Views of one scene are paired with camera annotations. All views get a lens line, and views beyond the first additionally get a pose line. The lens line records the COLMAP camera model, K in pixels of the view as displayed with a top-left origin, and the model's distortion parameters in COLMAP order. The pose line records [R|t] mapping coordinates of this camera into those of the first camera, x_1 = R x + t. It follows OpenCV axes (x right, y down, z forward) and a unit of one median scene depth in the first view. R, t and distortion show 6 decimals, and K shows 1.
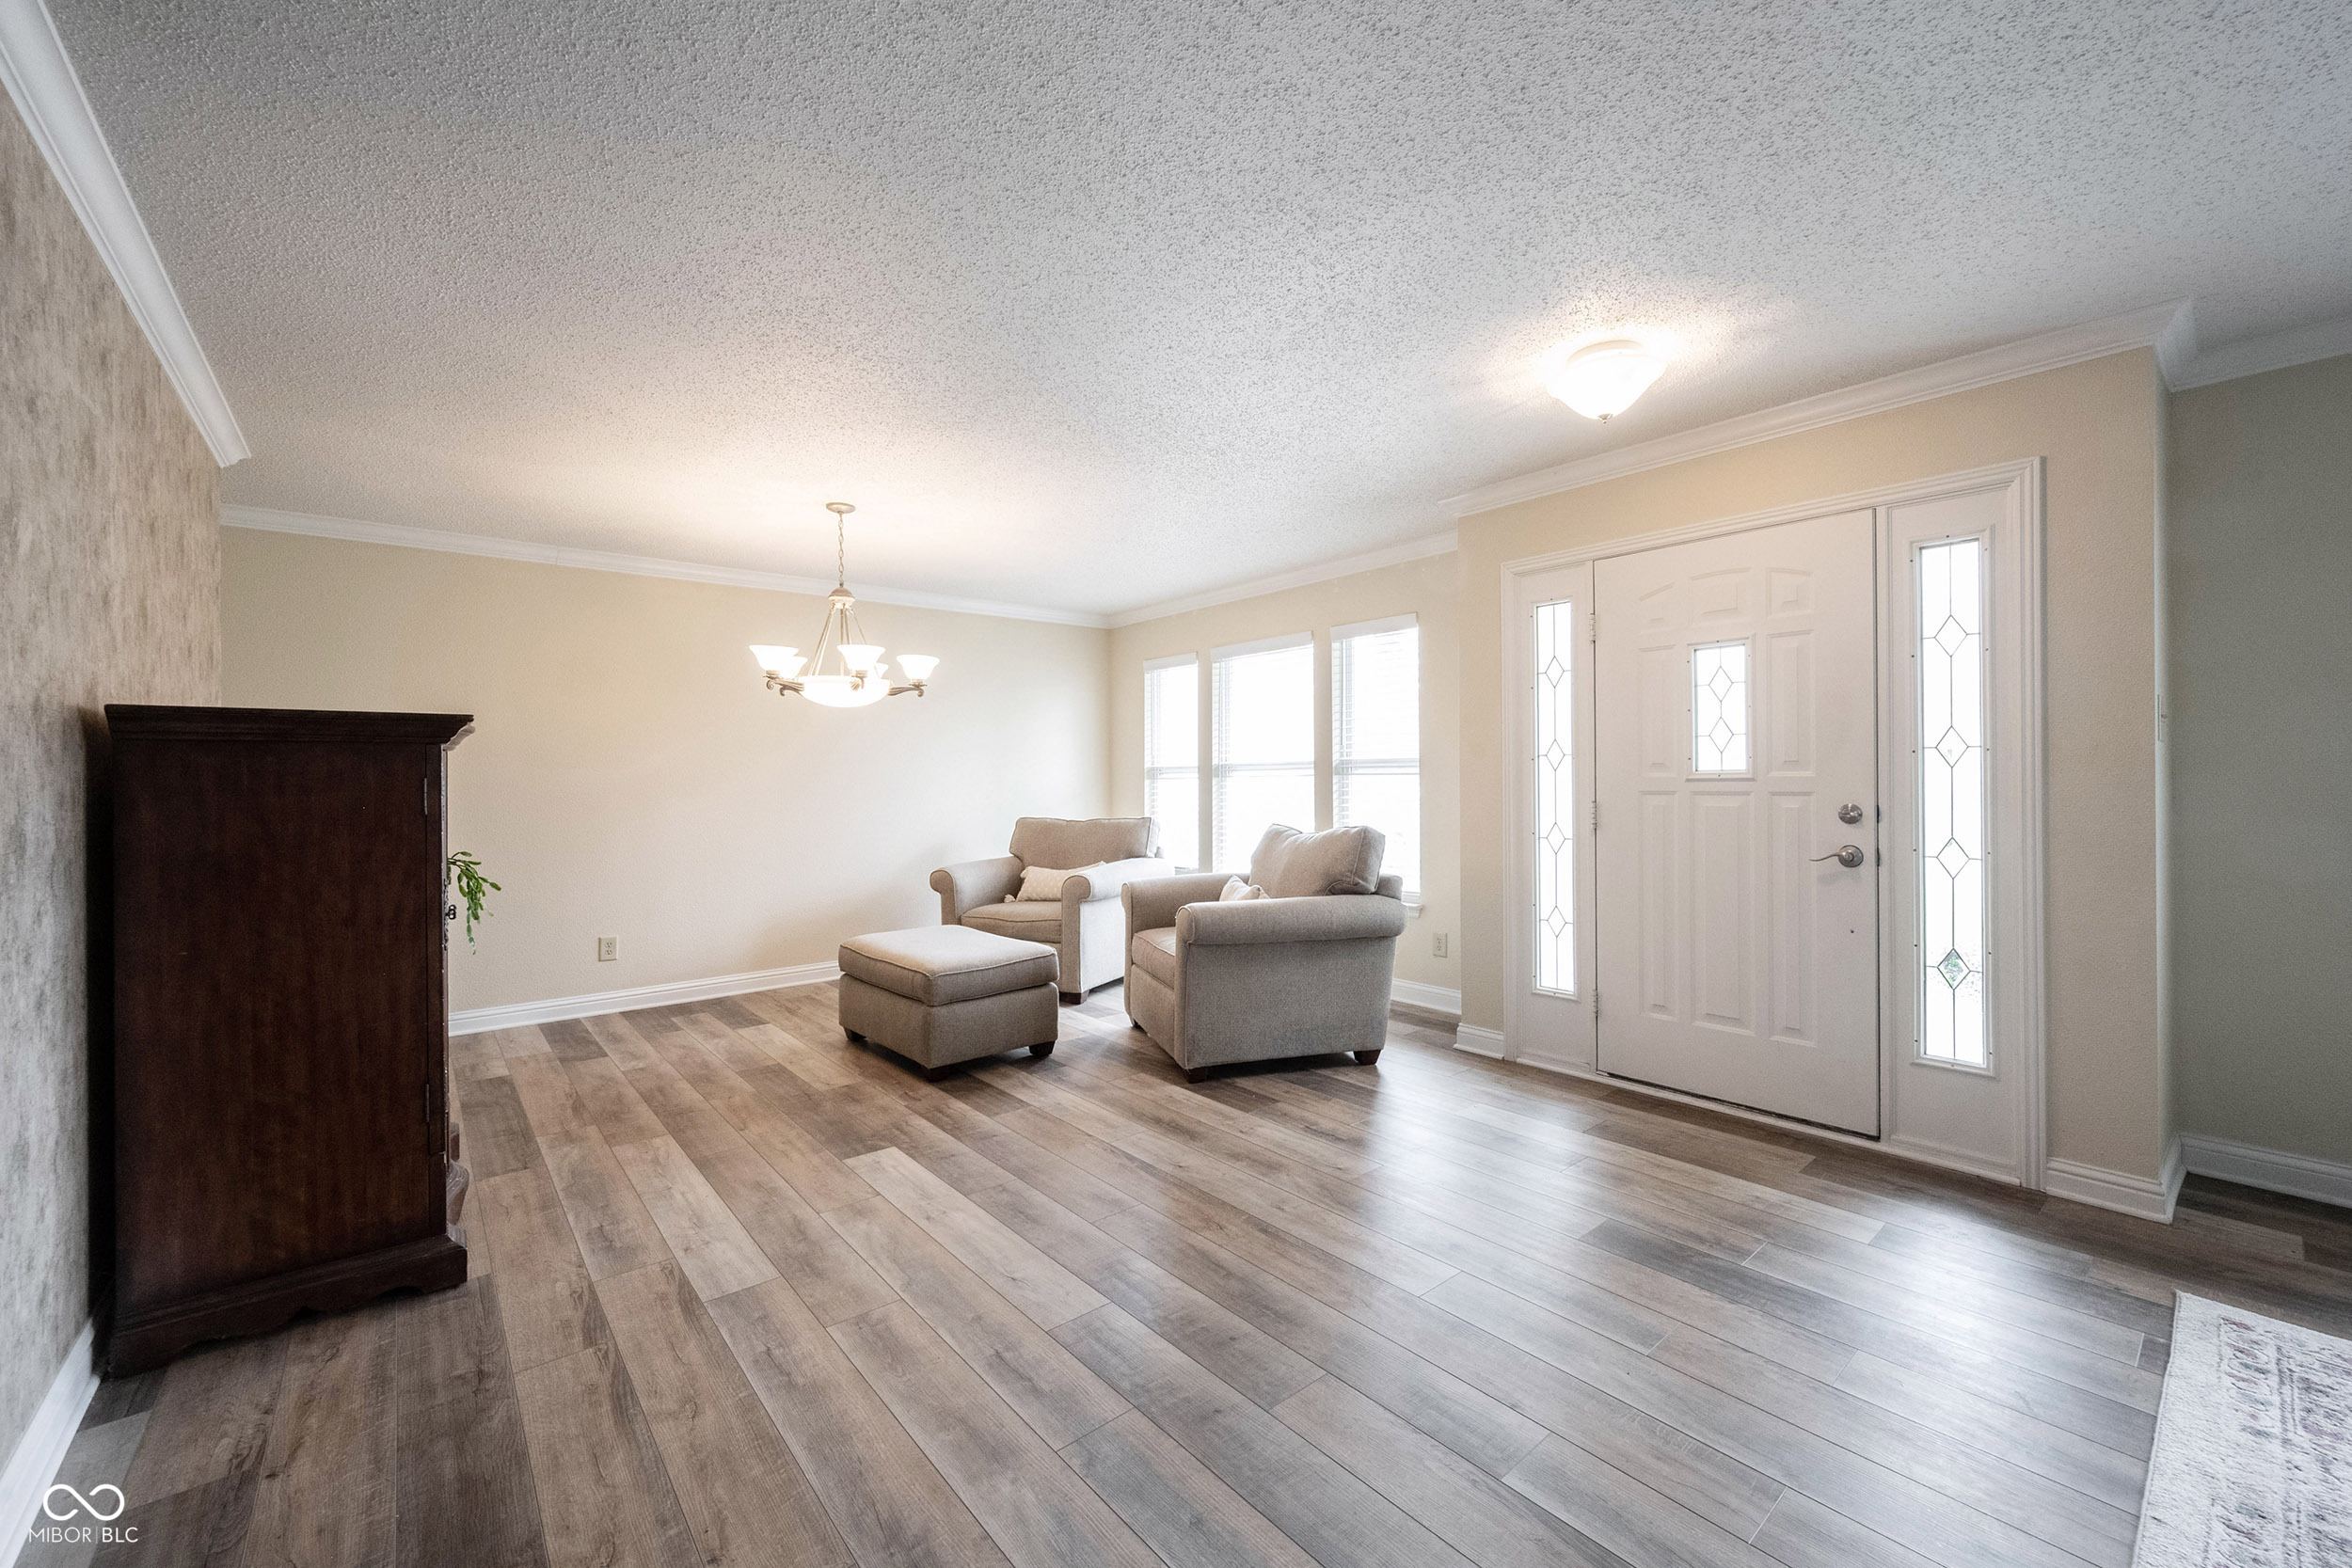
lens RADIAL K [[917.8, 0, 1173.4], [0, 917.8, 780.0], [0, 0, 1]] dist [-0.000890, -0.000013]
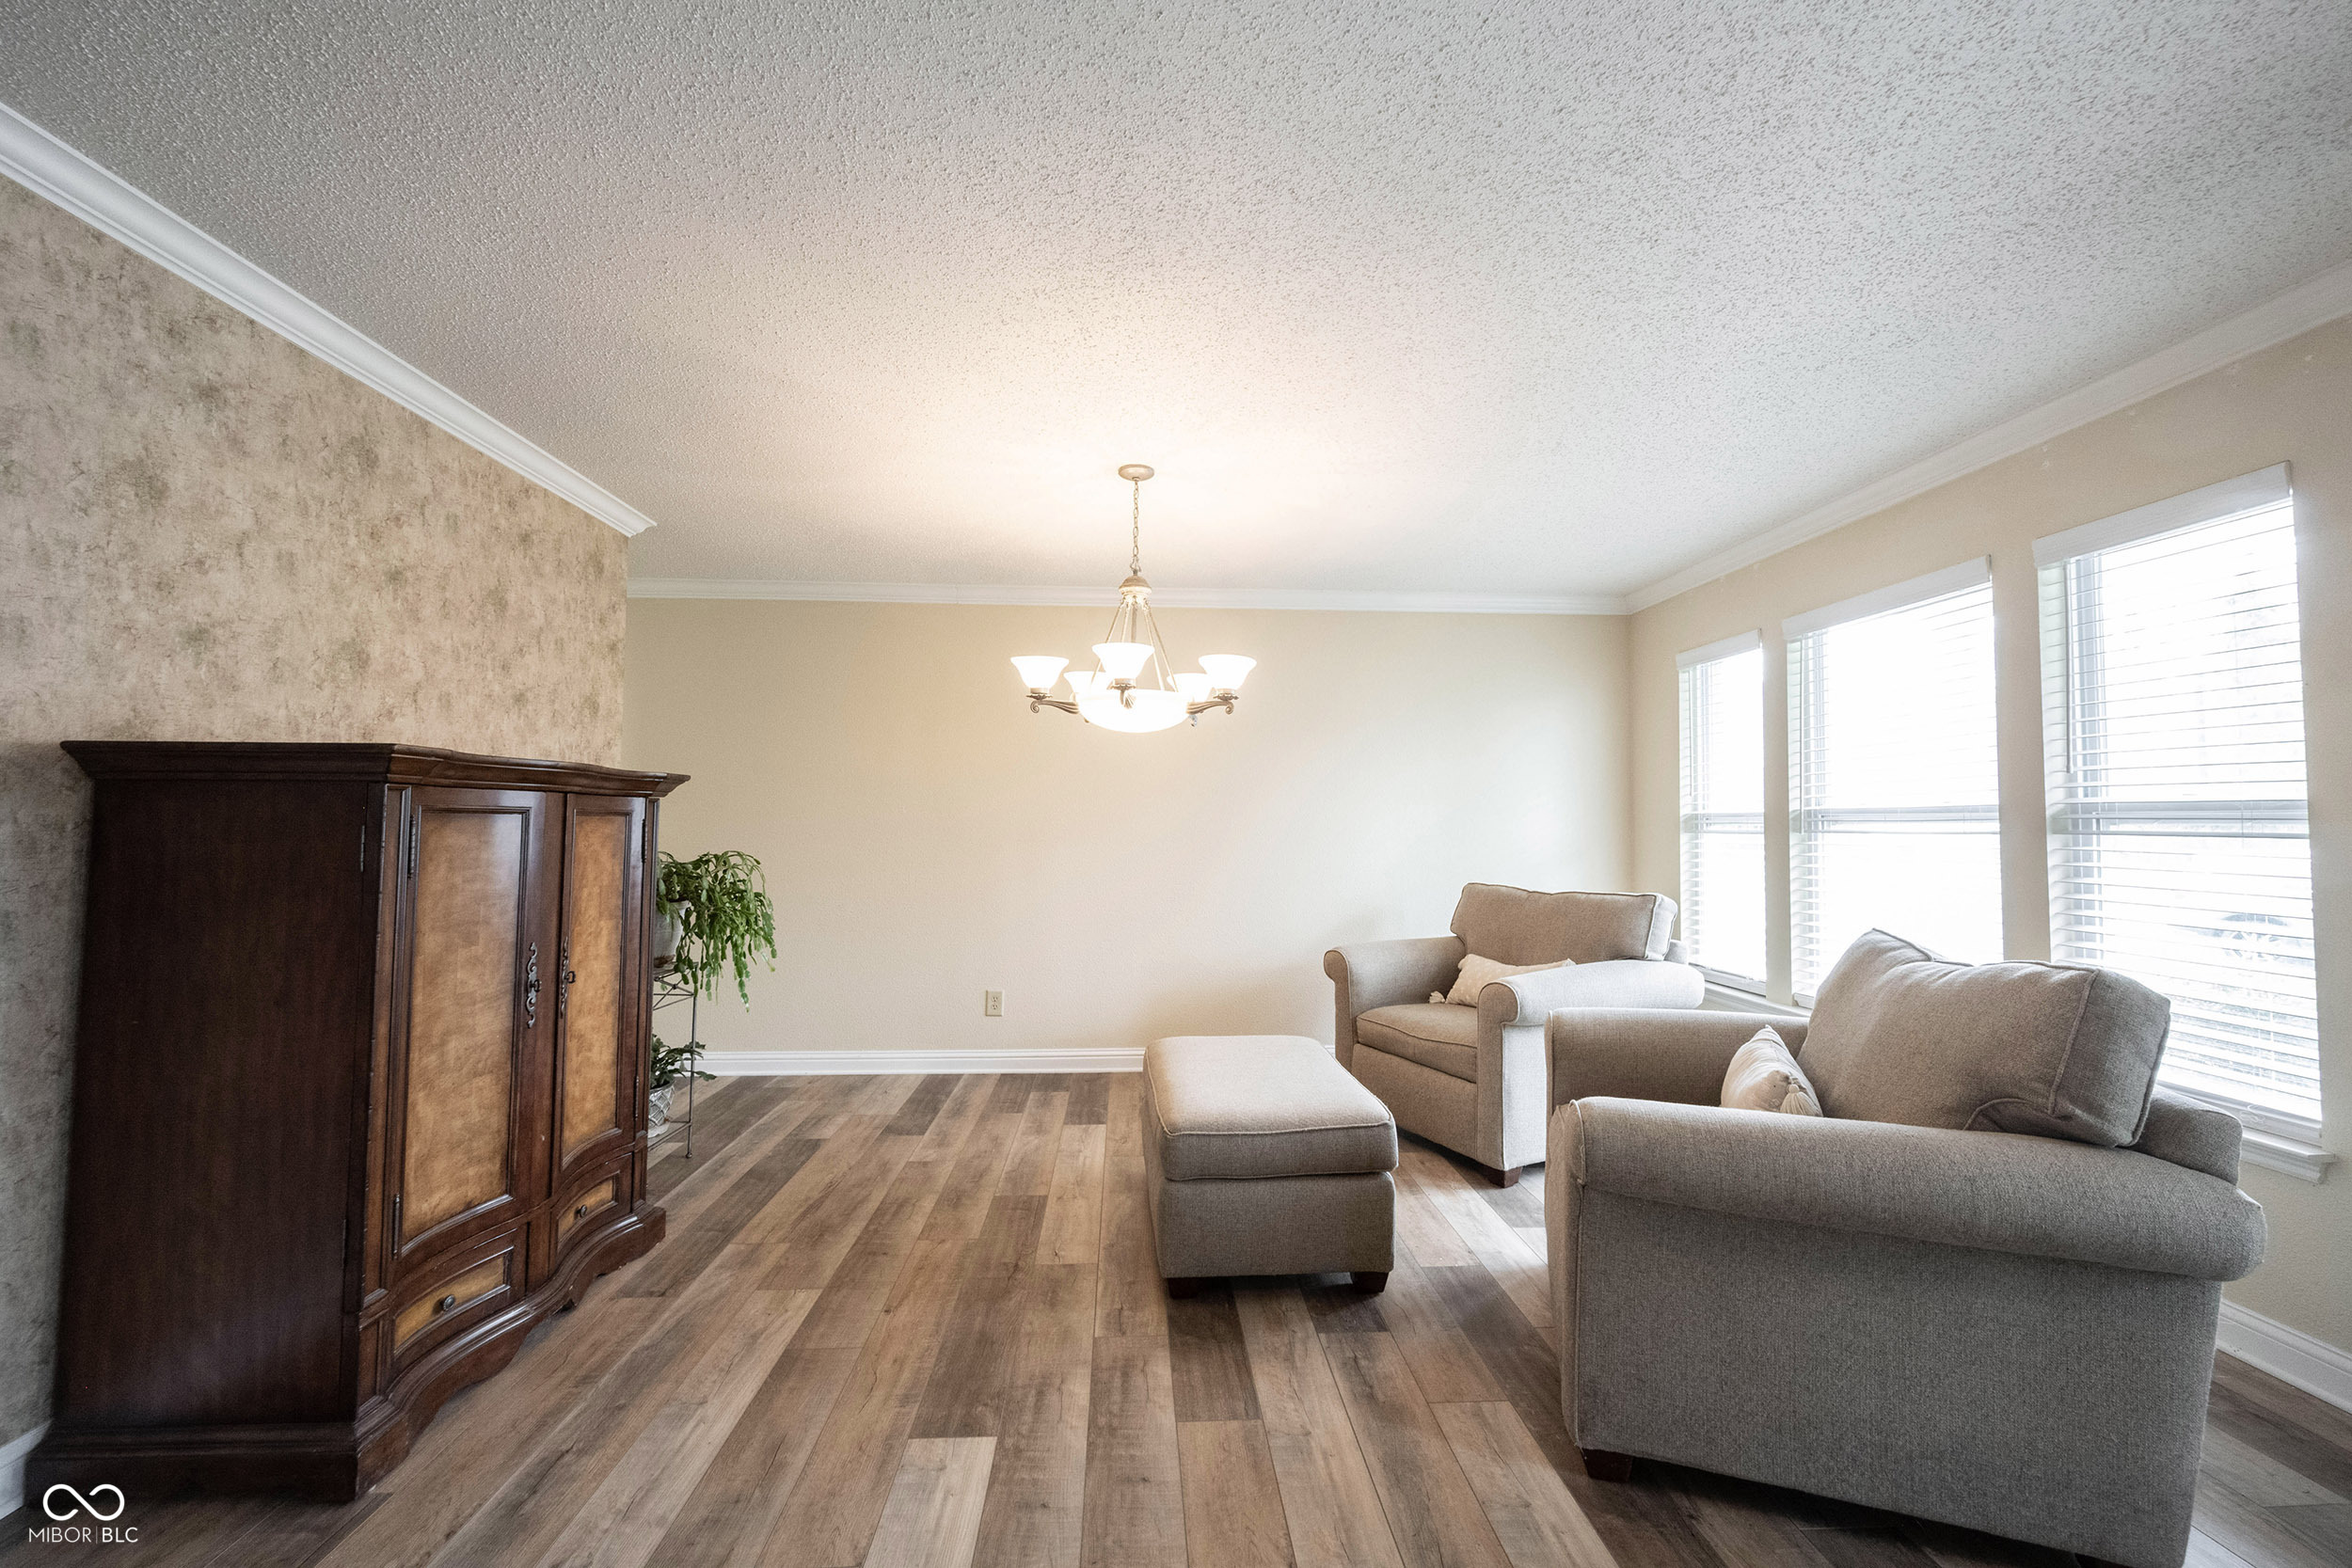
lens RADIAL K [[917.8, 0, 1185.1], [0, 917.8, 781.1], [0, 0, 1]] dist [-0.000890, -0.000013]
pose [[0.804530, -0.012764, -0.593775, 0.122903], [-0.014015, 0.999083, -0.040468, -0.009637], [0.593747, 0.040879, 0.803613, 0.424913]]
